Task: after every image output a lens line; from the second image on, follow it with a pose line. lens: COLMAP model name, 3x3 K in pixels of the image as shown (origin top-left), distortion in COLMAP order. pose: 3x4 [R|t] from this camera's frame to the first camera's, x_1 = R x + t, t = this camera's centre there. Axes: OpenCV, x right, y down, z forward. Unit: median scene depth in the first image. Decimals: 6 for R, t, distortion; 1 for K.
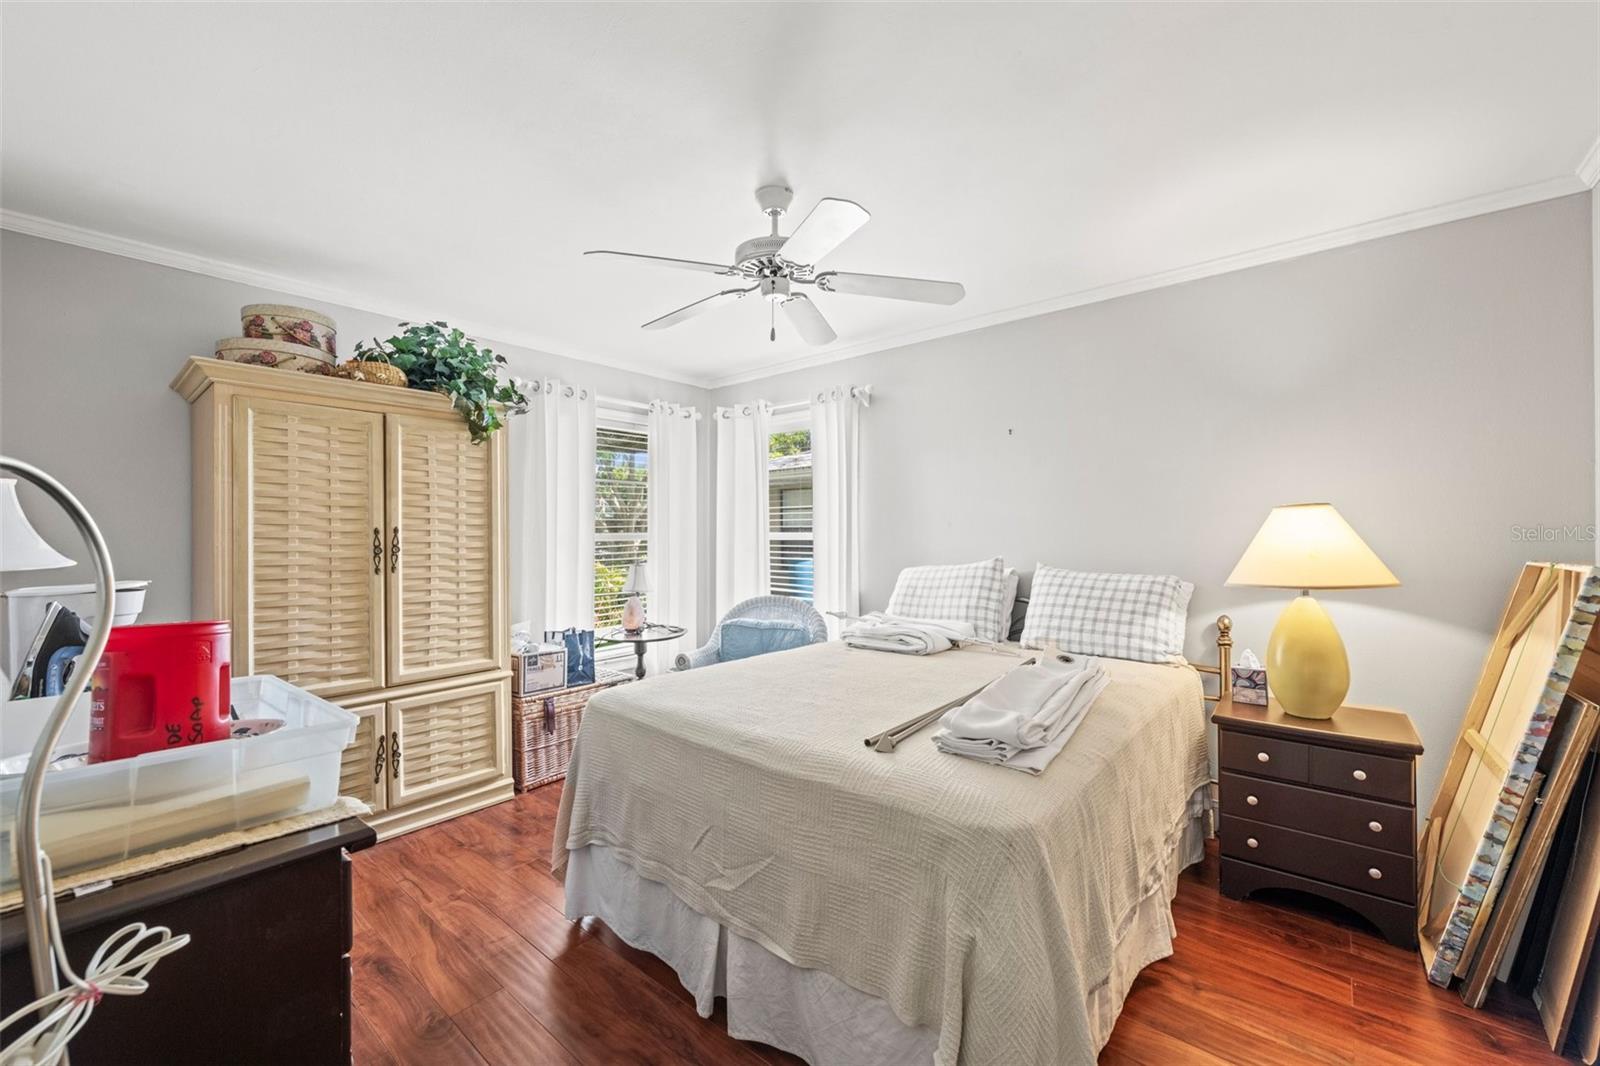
lens RADIAL K [[644.4, 0, 799.9], [0, 644.4, 535.8], [0, 0, 1]] dist [-0.001073, -0.000625]
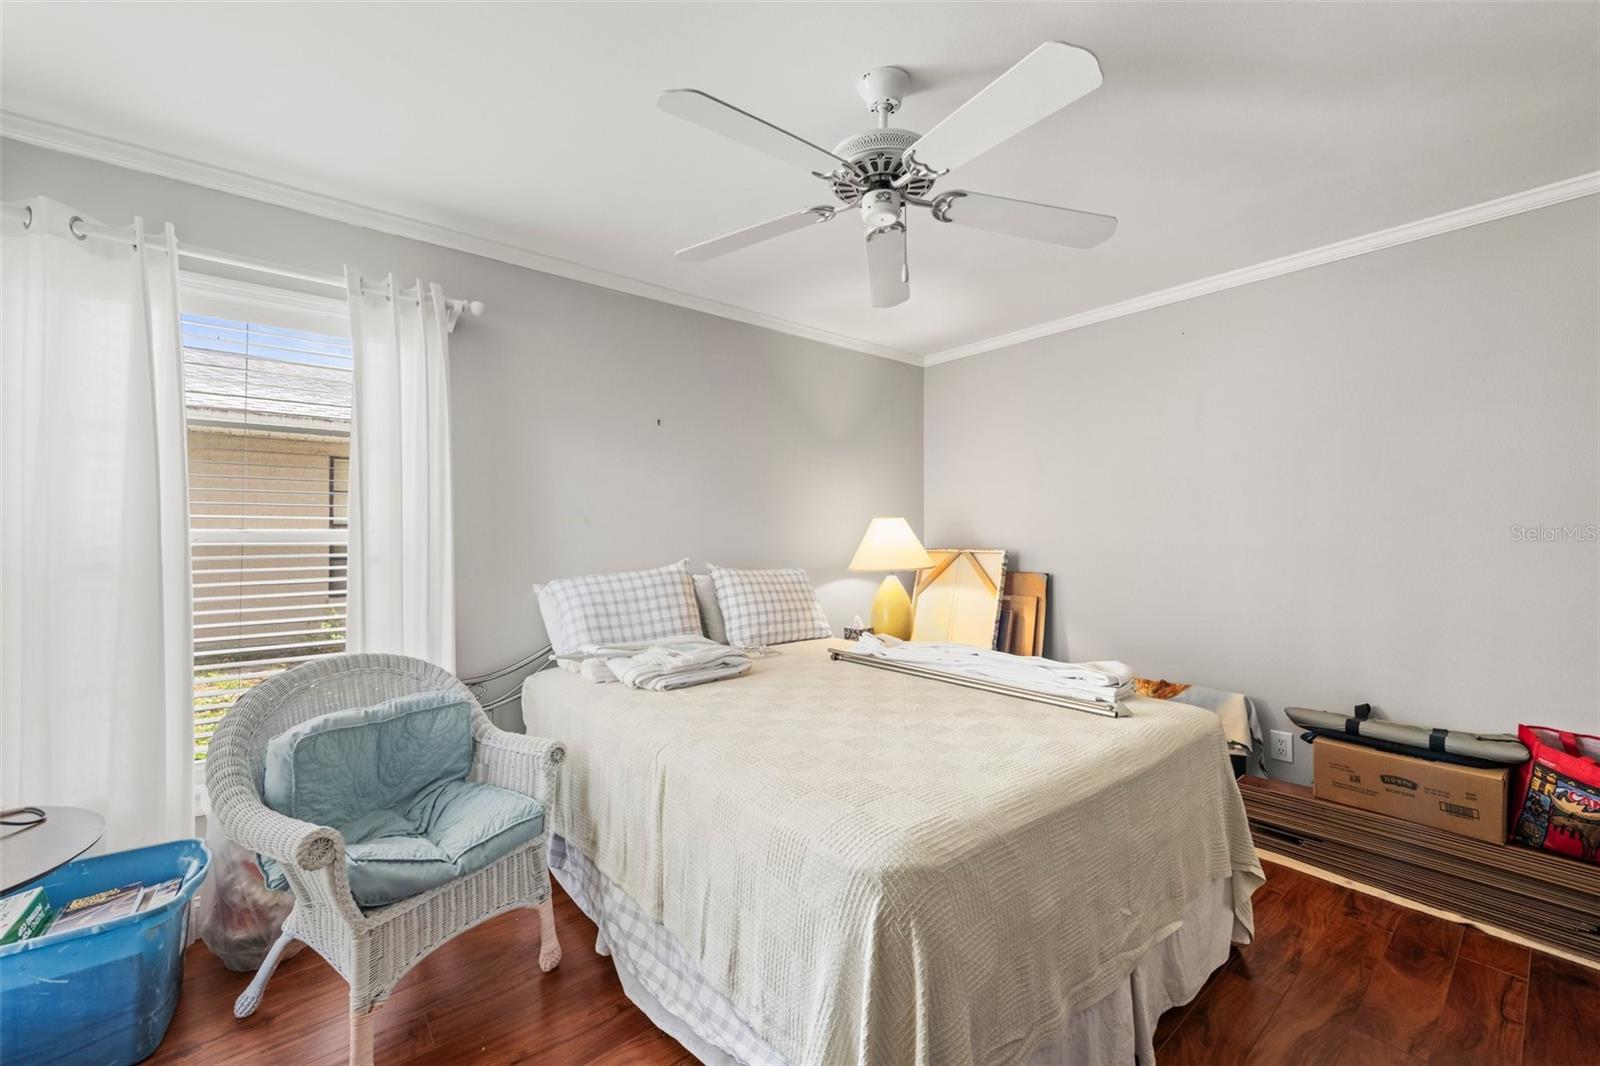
lens RADIAL K [[644.4, 0, 799.9], [0, 644.4, 535.8], [0, 0, 1]] dist [-0.001073, -0.000625]
pose [[0.181944, -0.000231, 0.983309, -0.630002], [0.000848, 1.000000, 0.000078, -0.000237], [-0.983309, 0.000820, 0.181944, 0.754620]]
